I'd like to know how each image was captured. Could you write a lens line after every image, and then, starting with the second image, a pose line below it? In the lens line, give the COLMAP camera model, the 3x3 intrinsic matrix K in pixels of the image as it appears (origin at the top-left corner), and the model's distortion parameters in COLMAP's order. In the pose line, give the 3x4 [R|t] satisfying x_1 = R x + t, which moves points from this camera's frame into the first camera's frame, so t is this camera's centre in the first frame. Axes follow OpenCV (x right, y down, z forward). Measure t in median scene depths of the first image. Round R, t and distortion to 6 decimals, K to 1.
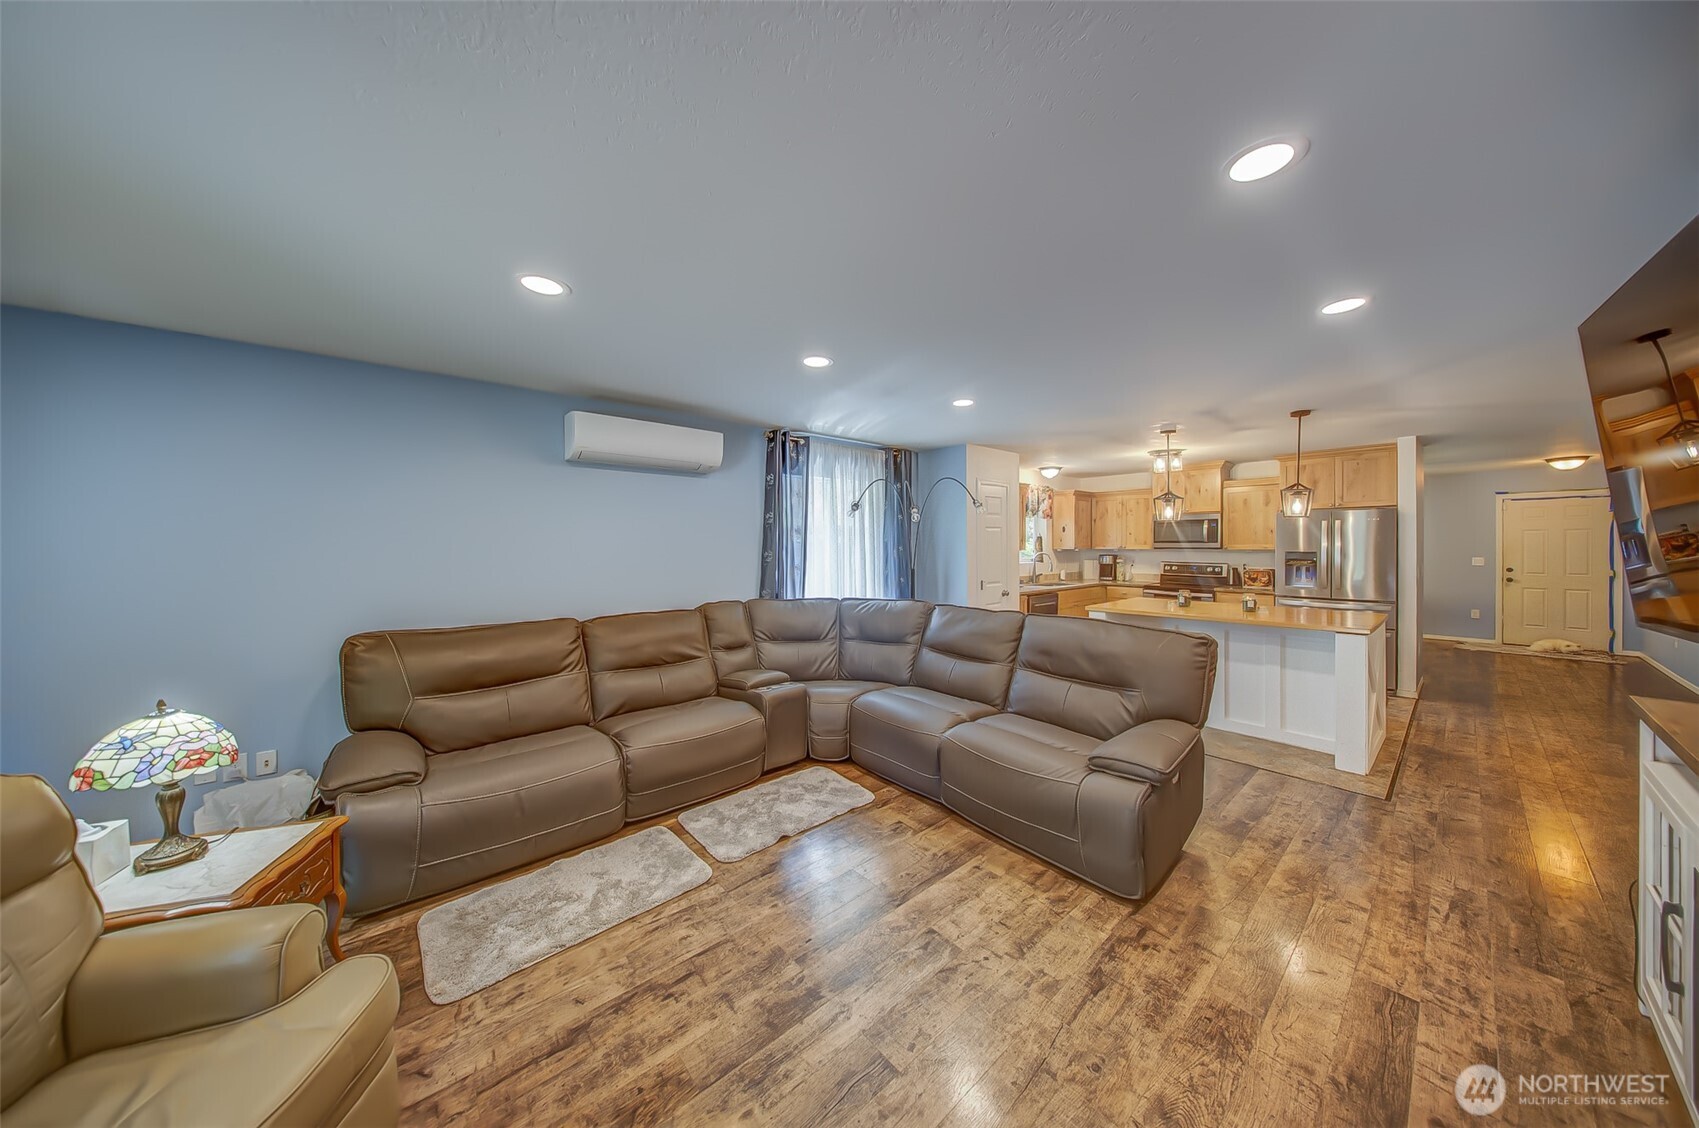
lens RADIAL K [[534.4, 0, 856.2], [0, 534.4, 547.3], [0, 0, 1]] dist [0.007656, -0.003710]
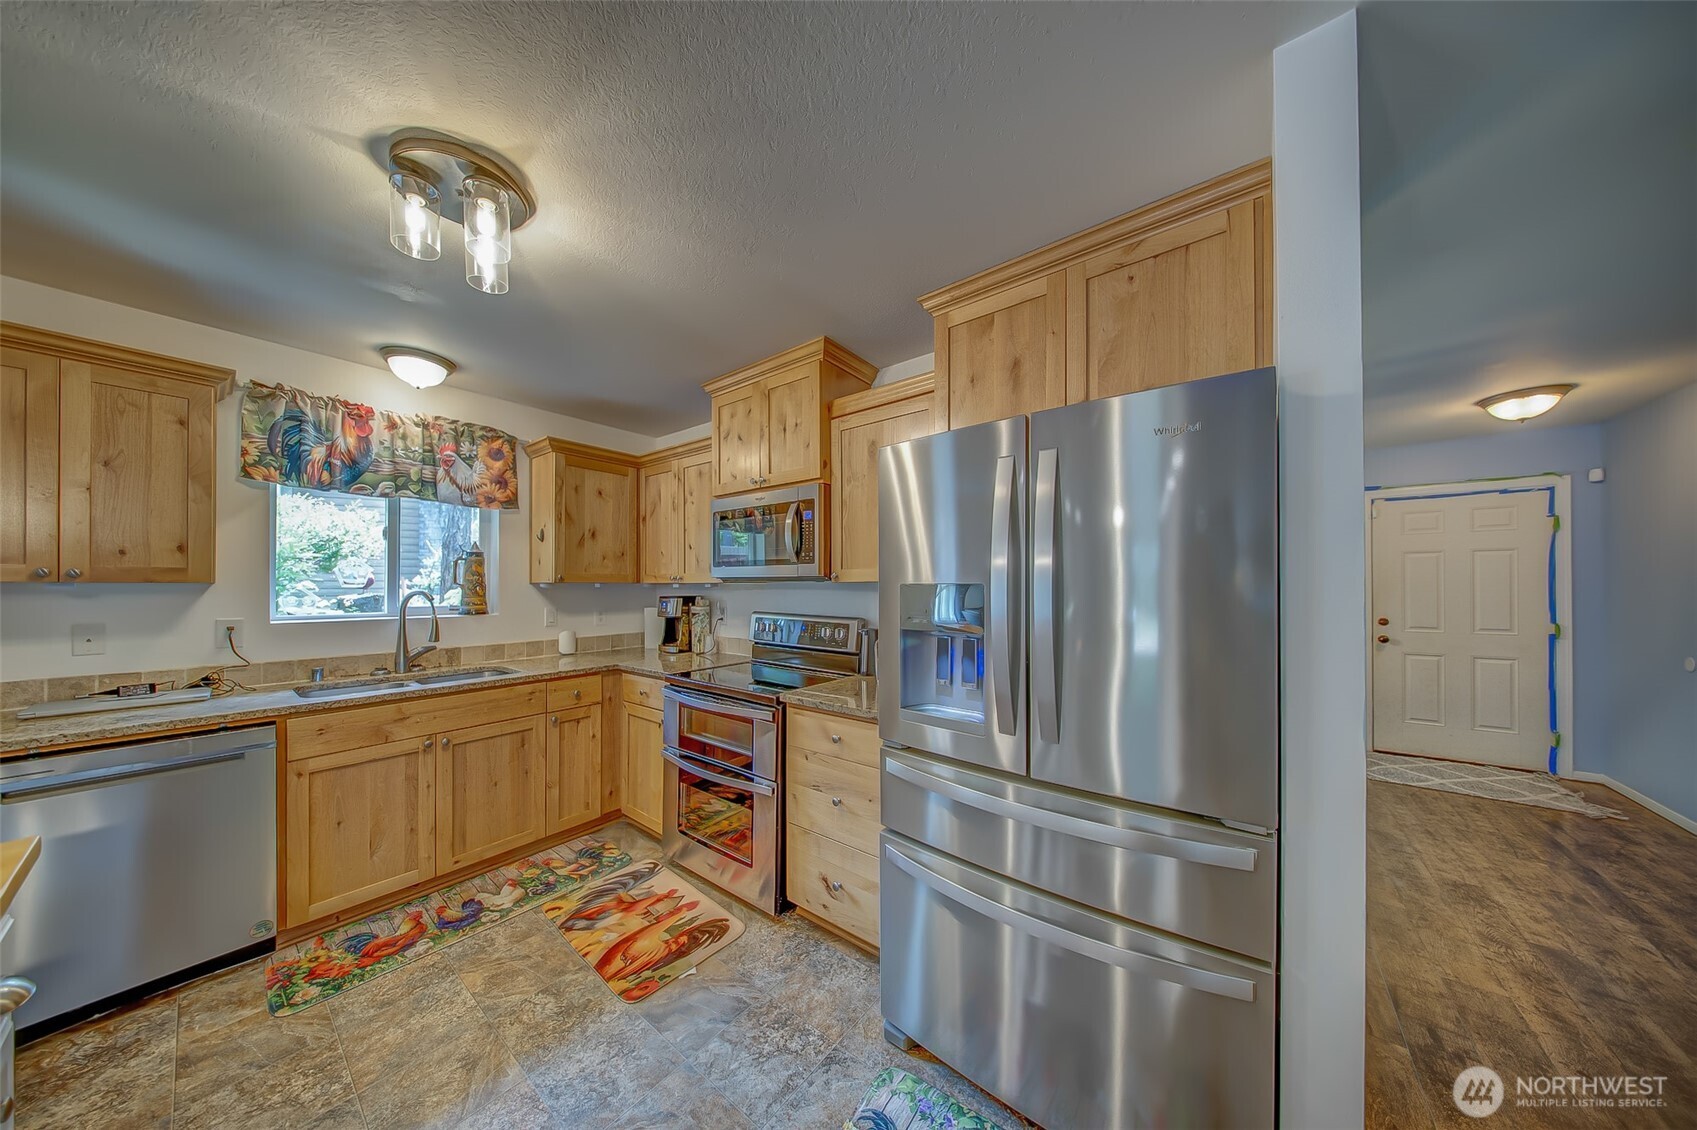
lens RADIAL K [[509.1, 0, 845.2], [0, 509.1, 587.9], [0, 0, 1]] dist [-0.005572, -0.000139]
pose [[0.982776, 0.002097, 0.184791, 0.729441], [-0.001290, 0.999989, -0.004489, 0.011781], [-0.184798, 0.004173, 0.982768, 0.756412]]
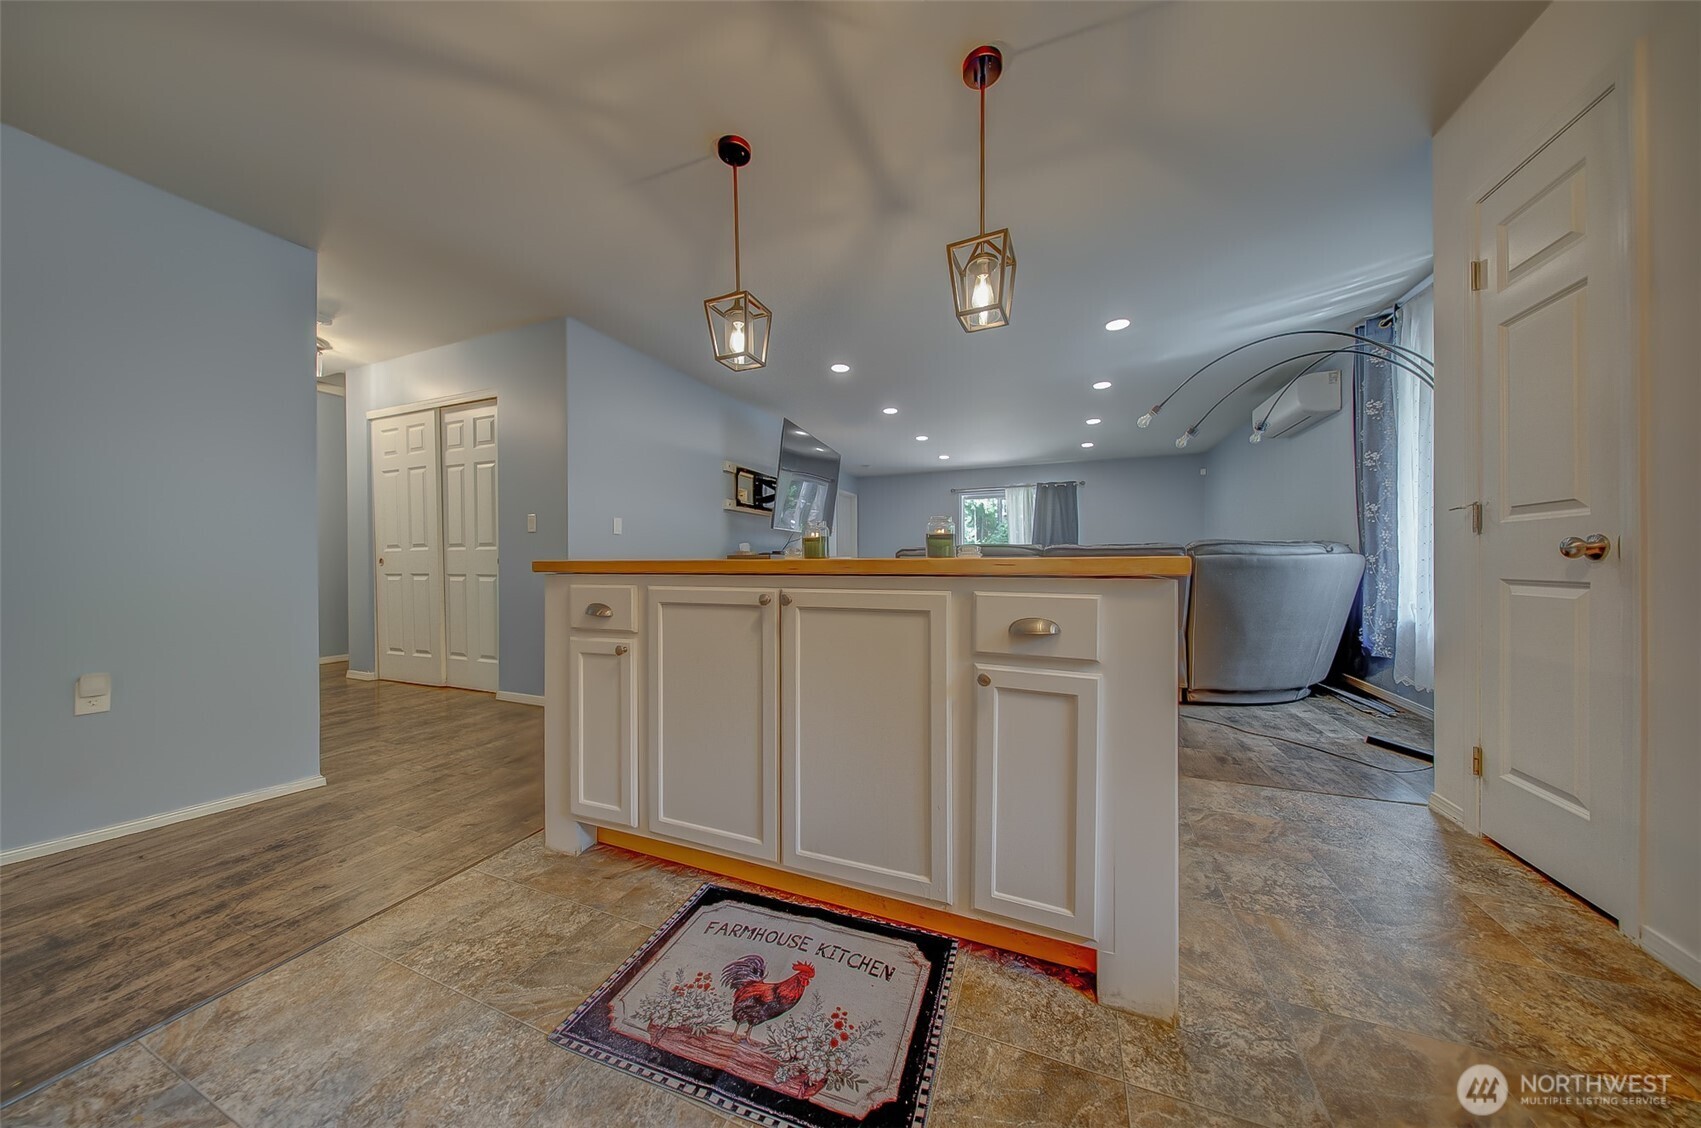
lens RADIAL K [[516.4, 0, 853.7], [0, 516.4, 561.3], [0, 0, 1]] dist [0.000271, -0.004399]
pose [[-0.889548, 0.009500, -0.456743, 0.685726], [0.006130, 0.999942, 0.008858, 0.088477], [0.456800, 0.005080, -0.889555, 1.061814]]
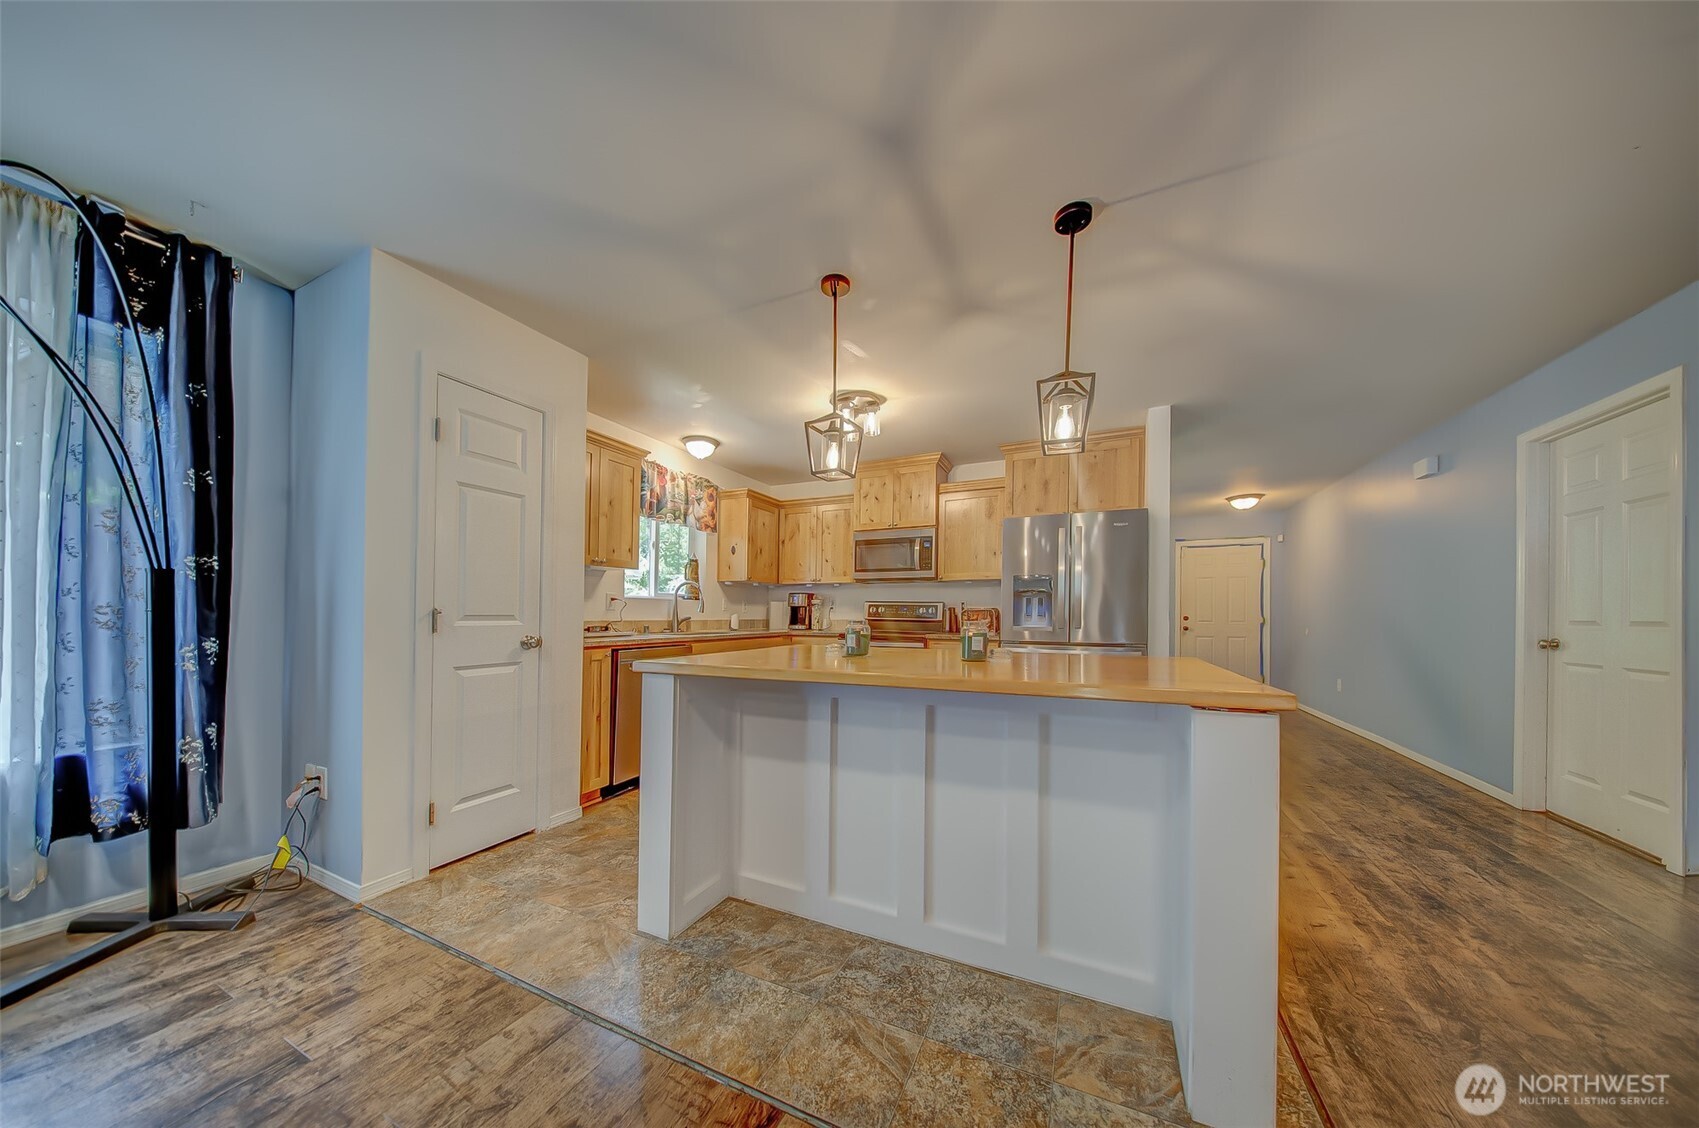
lens RADIAL K [[522.9, 0, 846.5], [0, 522.9, 615.1], [0, 0, 1]] dist [0.000772, -0.000047]
pose [[0.916542, 0.011150, 0.399784, 0.348651], [-0.008873, 0.999932, -0.007547, 0.064632], [-0.399841, 0.003370, 0.916578, 0.486642]]
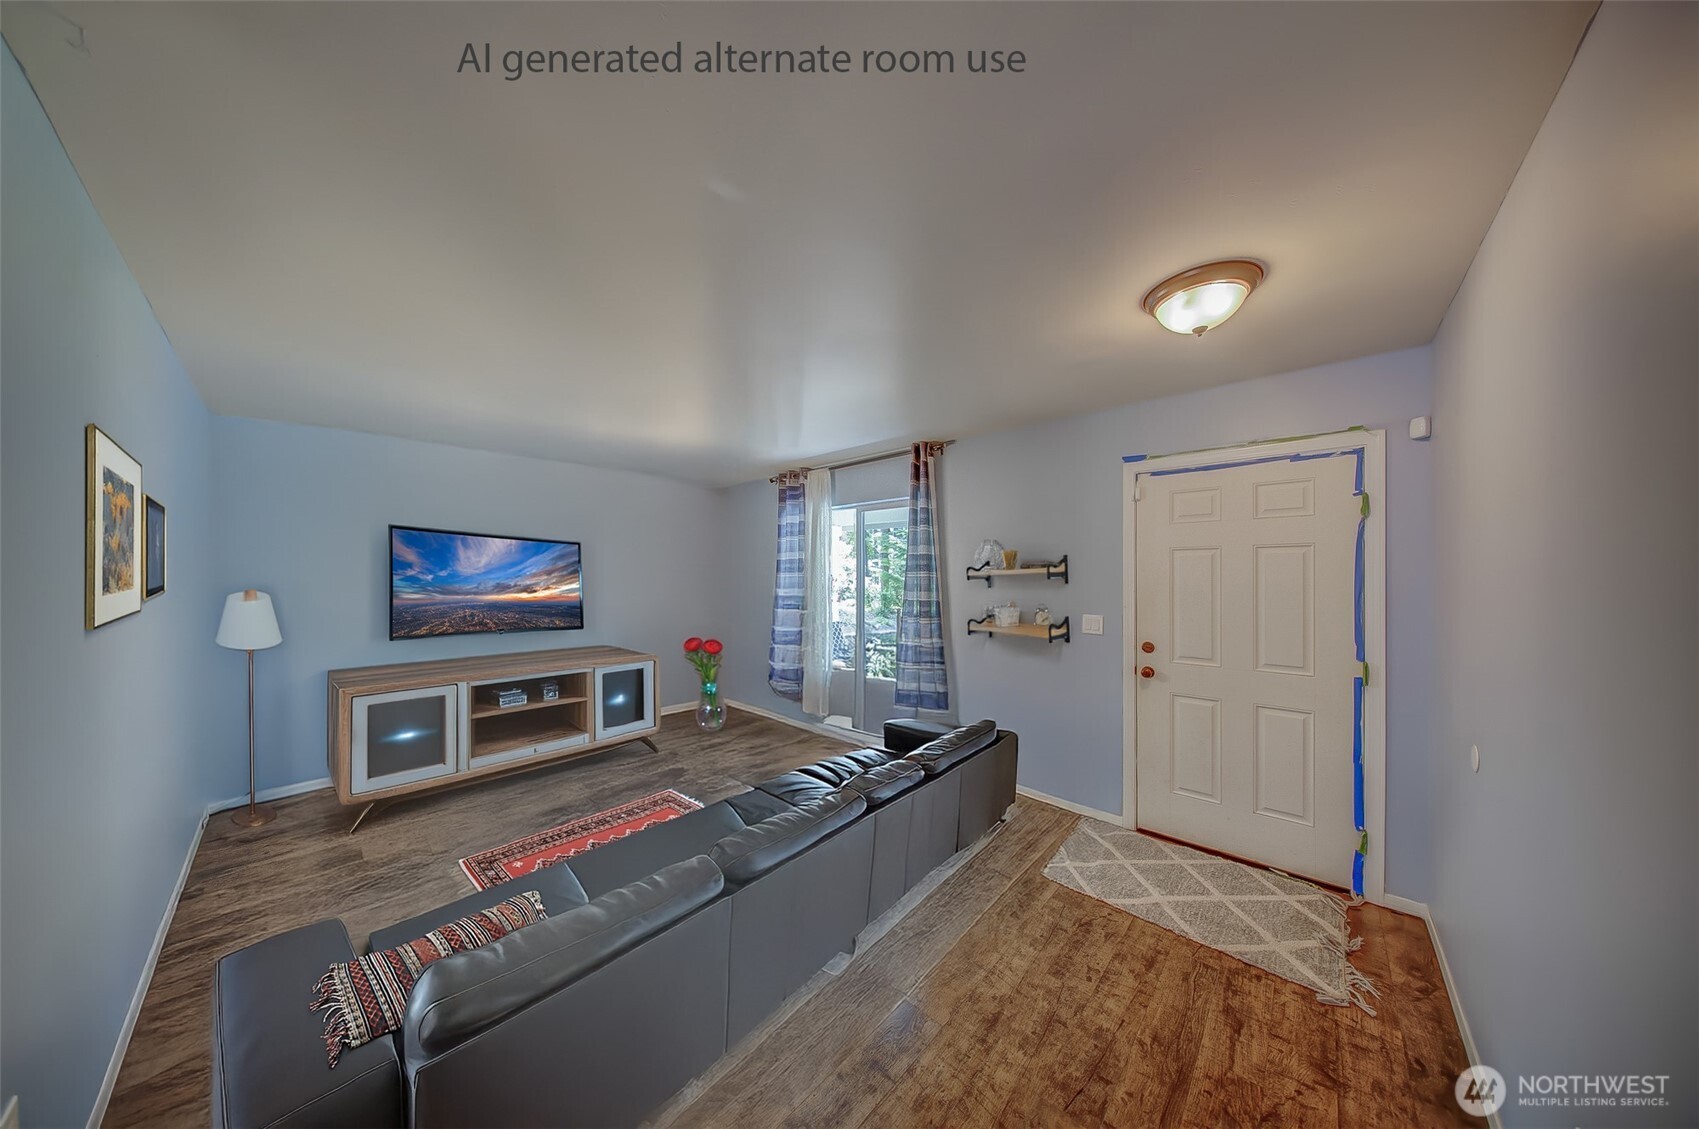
lens RADIAL K [[506.9, 0, 849.9], [0, 506.9, 578.3], [0, 0, 1]] dist [-0.000523, -0.000025]
pose [[0.994256, 0.006970, 0.106798, 1.257097], [-0.007001, 0.999975, -0.000084, -0.011160], [-0.106796, -0.000665, 0.994281, 0.848705]]
